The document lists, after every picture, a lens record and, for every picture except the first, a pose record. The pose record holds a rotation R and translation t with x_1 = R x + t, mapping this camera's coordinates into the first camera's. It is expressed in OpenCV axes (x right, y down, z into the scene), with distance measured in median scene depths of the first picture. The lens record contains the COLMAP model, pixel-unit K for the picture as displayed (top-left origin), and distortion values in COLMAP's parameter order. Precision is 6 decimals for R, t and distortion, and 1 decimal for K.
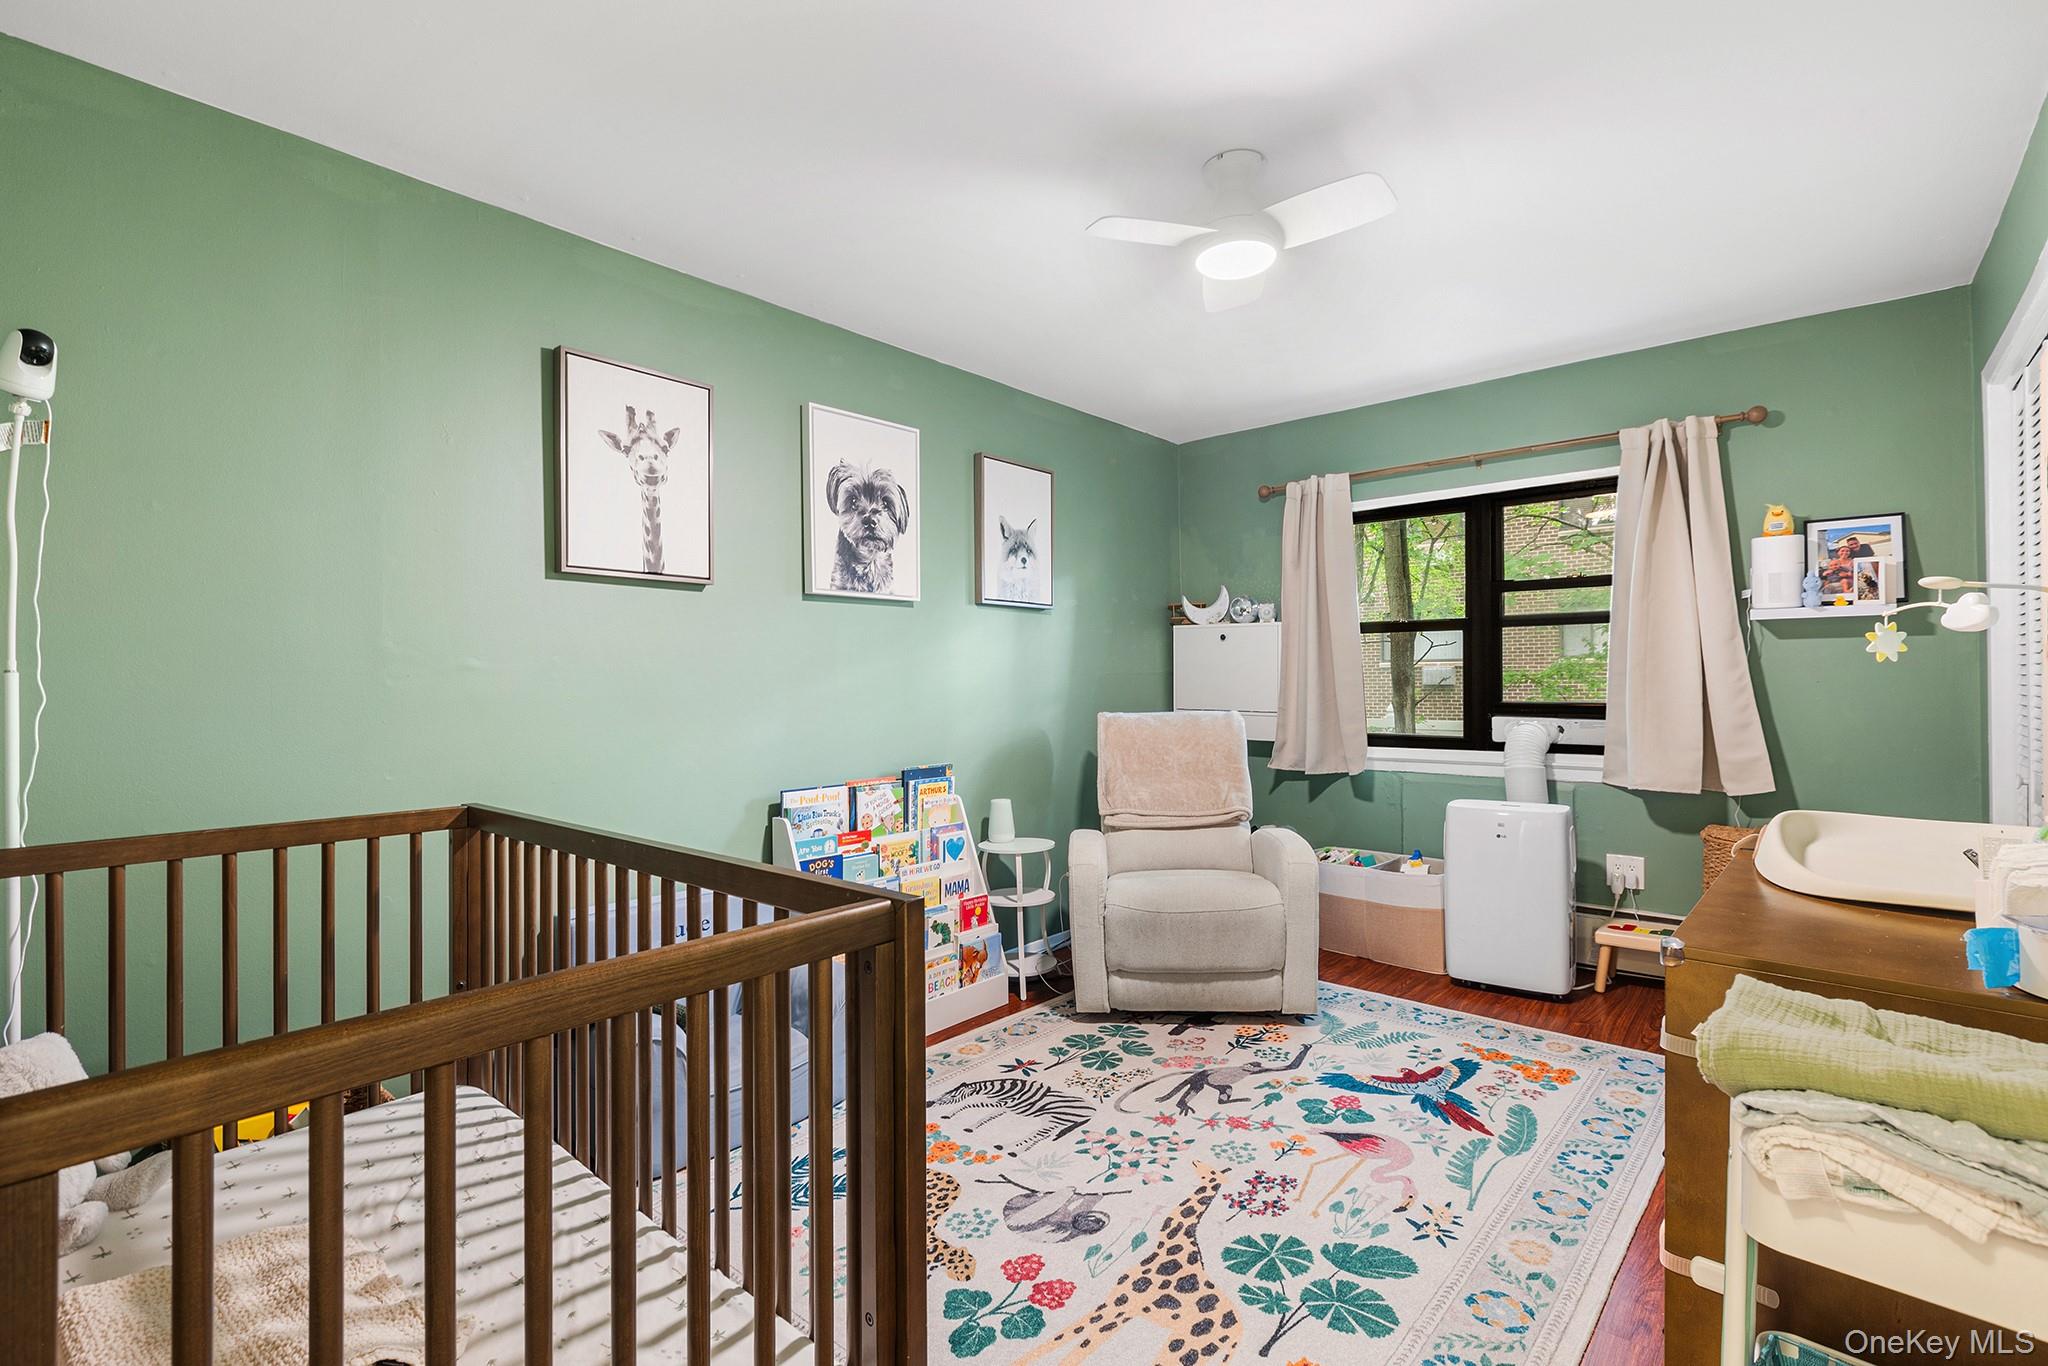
lens RADIAL K [[947.7, 0, 1021.8], [0, 947.7, 673.0], [0, 0, 1]] dist [0.008285, -0.002462]
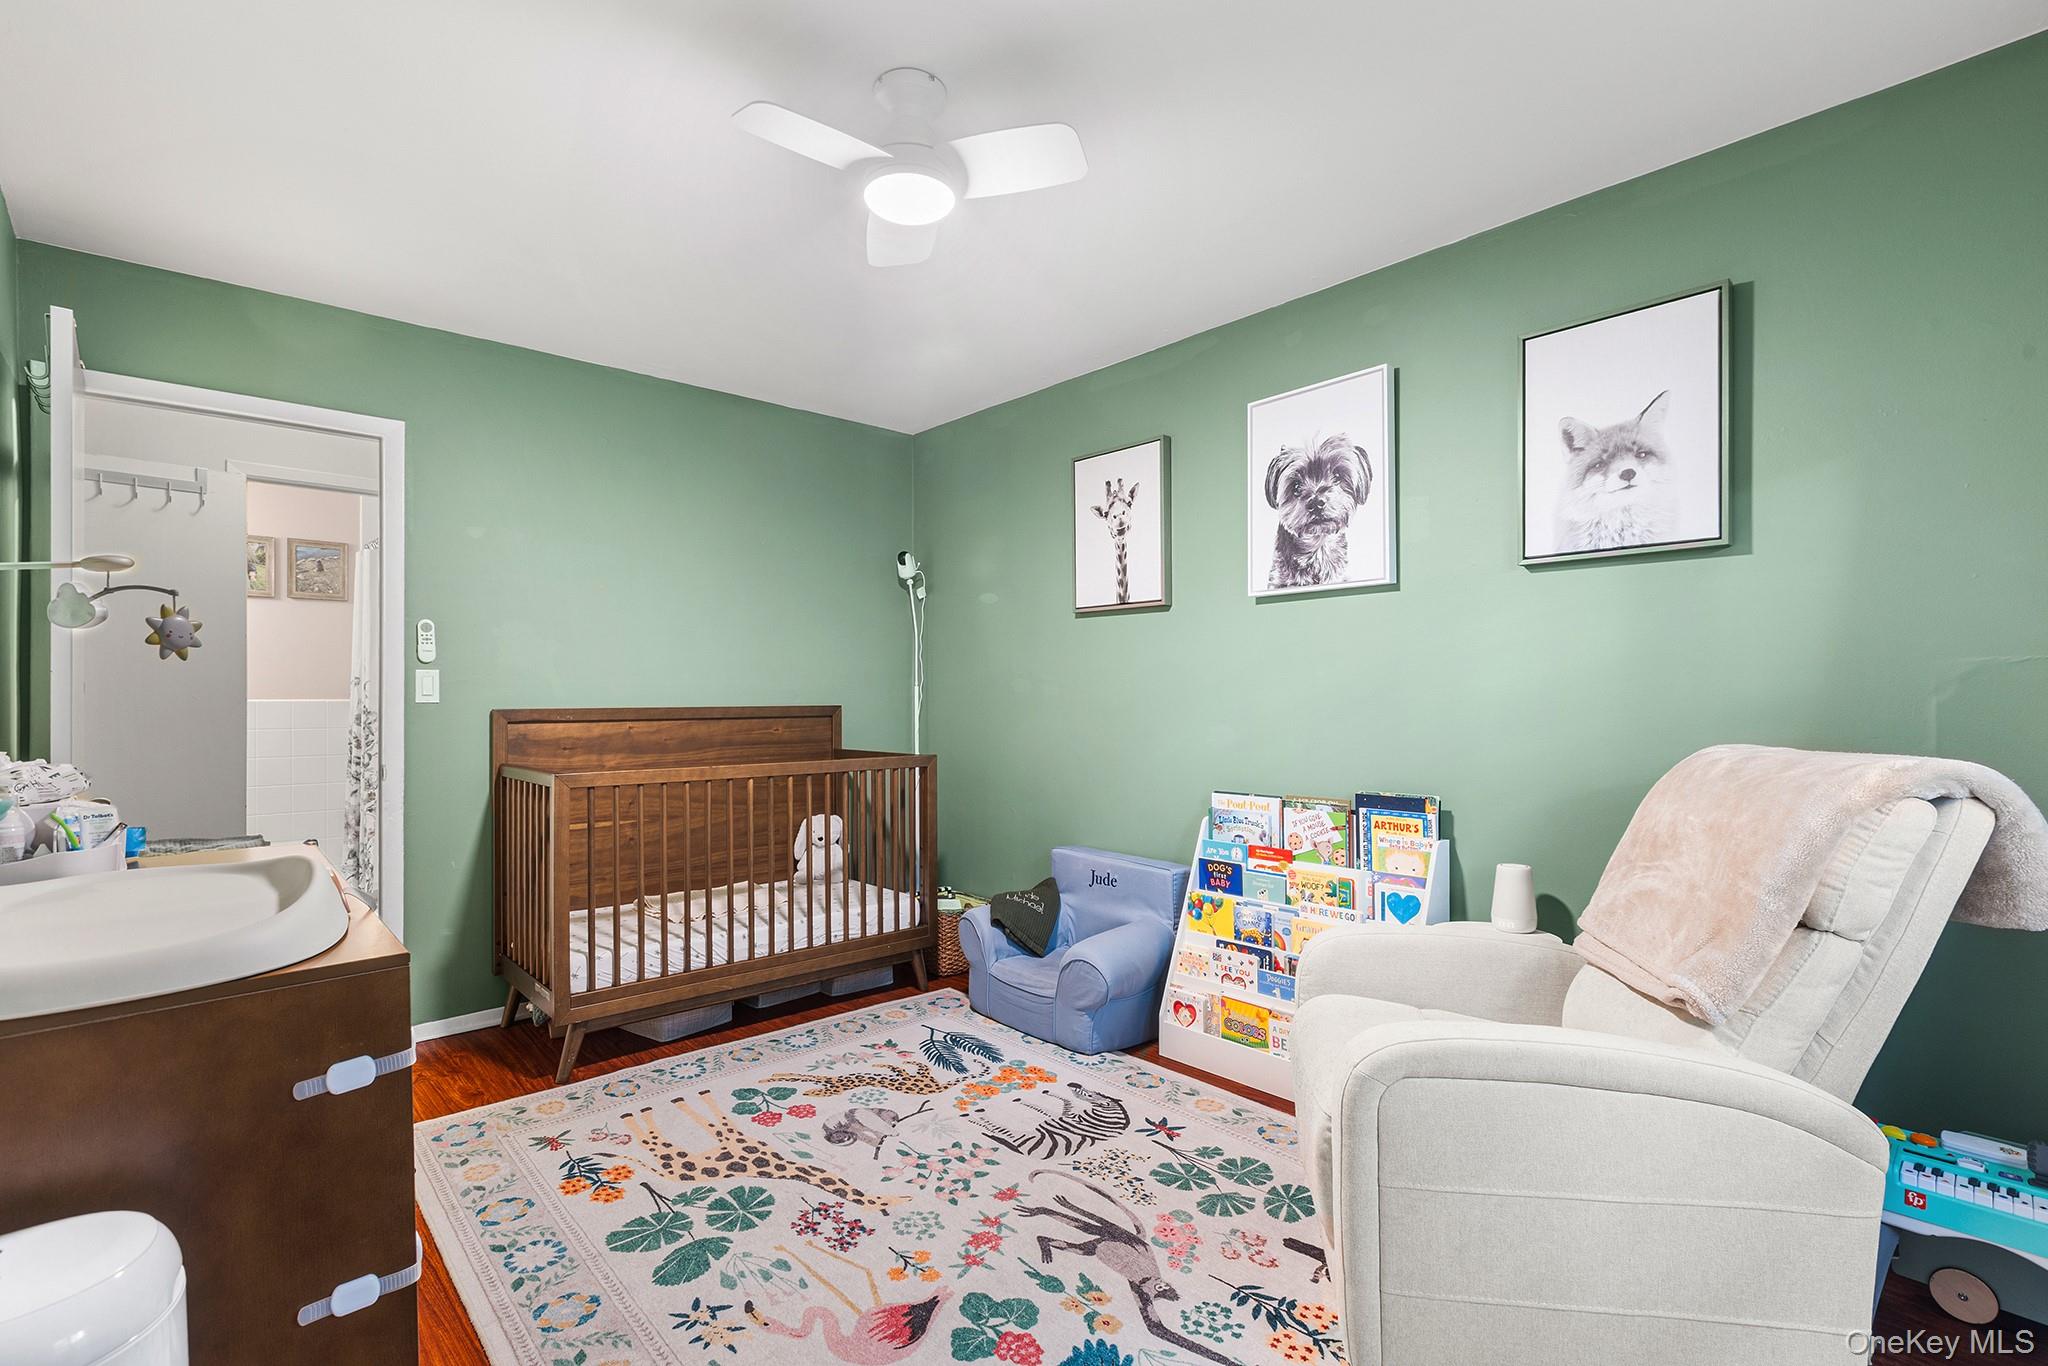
lens RADIAL K [[947.7, 0, 1013.4], [0, 947.7, 693.5], [0, 0, 1]] dist [0.008285, -0.002462]
pose [[-0.127345, 0.004998, -0.991846, 0.904420], [0.015215, 0.999879, 0.003085, 0.010735], [0.991742, -0.014699, -0.127406, 1.009267]]
